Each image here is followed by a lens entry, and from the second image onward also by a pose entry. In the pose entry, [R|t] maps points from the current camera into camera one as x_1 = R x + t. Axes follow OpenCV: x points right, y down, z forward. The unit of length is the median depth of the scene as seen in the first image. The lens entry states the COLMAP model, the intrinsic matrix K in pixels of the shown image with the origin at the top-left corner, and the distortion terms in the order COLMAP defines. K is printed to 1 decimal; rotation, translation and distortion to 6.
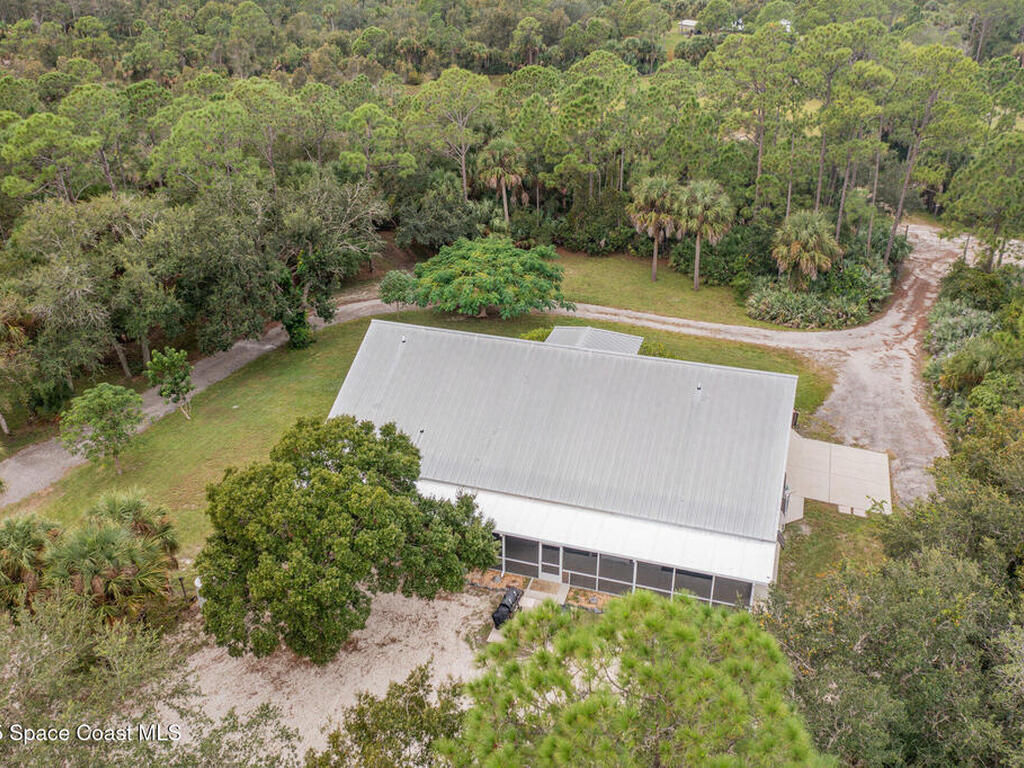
lens RADIAL K [[896.3, 0, 512.0], [0, 896.3, 384.0], [0, 0, 1]] dist [-0.031443, 0.011024]
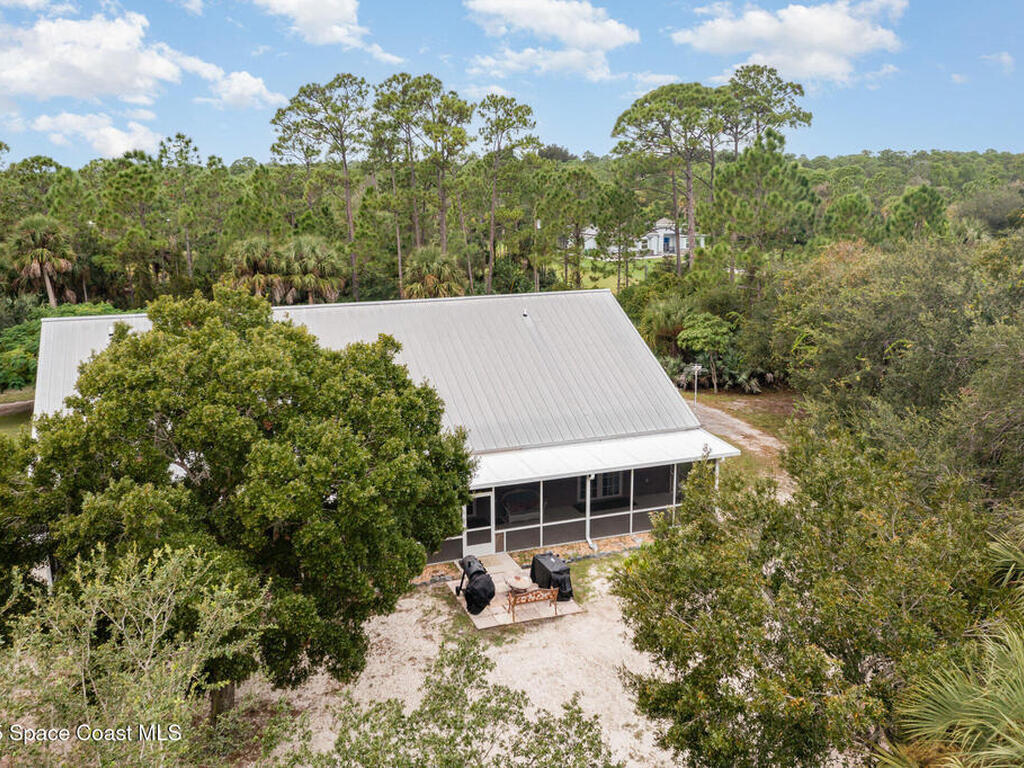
lens RADIAL K [[896.3, 0, 512.0], [0, 896.3, 384.0], [0, 0, 1]] dist [-0.031443, 0.011024]
pose [[0.782411, -0.136837, 0.607543, -0.196544], [0.287829, 0.944570, -0.157930, 0.119476], [-0.552256, 0.298435, 0.778428, 0.225041]]
